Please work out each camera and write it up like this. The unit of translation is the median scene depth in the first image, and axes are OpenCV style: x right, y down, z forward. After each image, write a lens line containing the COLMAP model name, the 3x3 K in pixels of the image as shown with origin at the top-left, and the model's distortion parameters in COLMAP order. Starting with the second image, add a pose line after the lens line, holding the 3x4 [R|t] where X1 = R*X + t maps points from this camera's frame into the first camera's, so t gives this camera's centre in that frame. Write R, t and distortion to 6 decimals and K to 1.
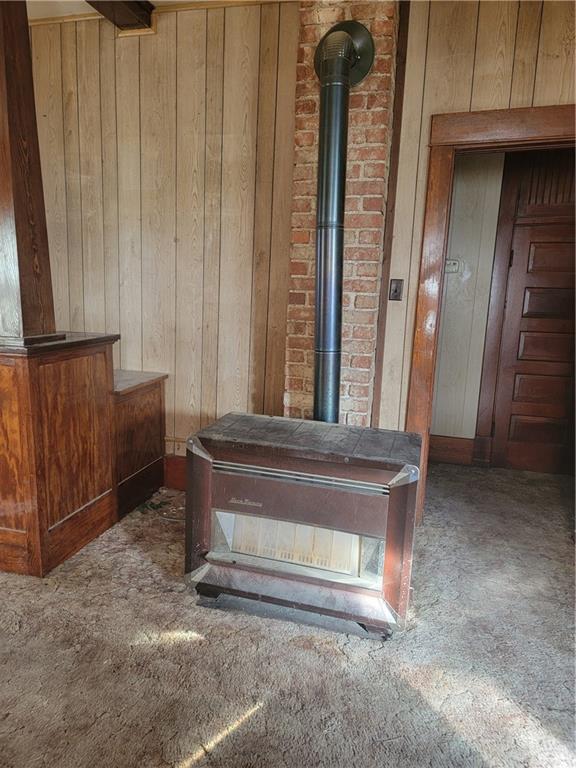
lens RADIAL K [[531.8, 0, 282.1], [0, 531.8, 386.7], [0, 0, 1]] dist [0.065461, -0.051139]
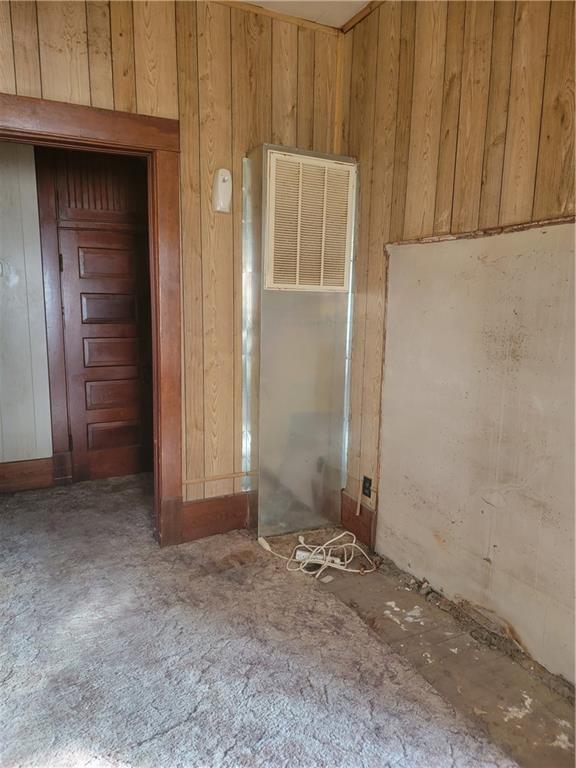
lens RADIAL K [[531.8, 0, 285.7], [0, 531.8, 384.0], [0, 0, 1]] dist [0.065461, -0.051139]
pose [[0.734292, -0.122936, 0.667609, 0.074760], [0.130690, 0.990668, 0.038681, -0.014646], [-0.666135, 0.058847, 0.743506, 0.056398]]
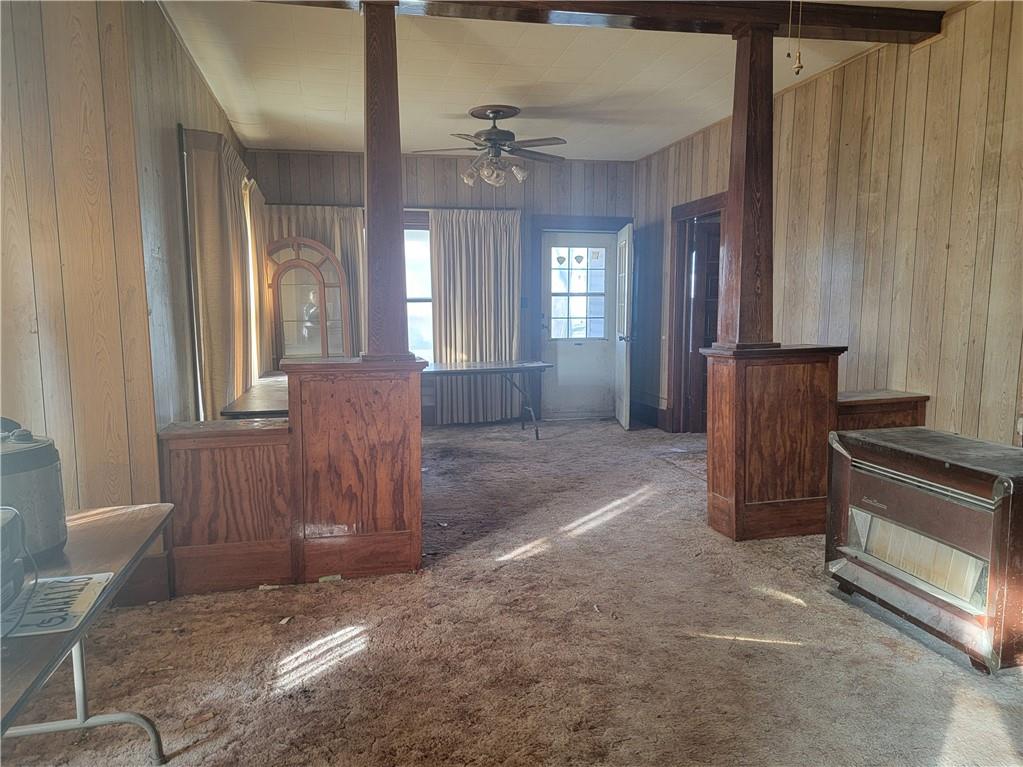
lens RADIAL K [[708.4, 0, 507.2], [0, 708.4, 385.8], [0, 0, 1]] dist [0.065461, -0.051139]
pose [[0.479244, 0.055670, -0.875914, 0.597219], [-0.133494, 0.990999, -0.010054, 0.078587], [0.867470, 0.121748, 0.482362, -0.225422]]
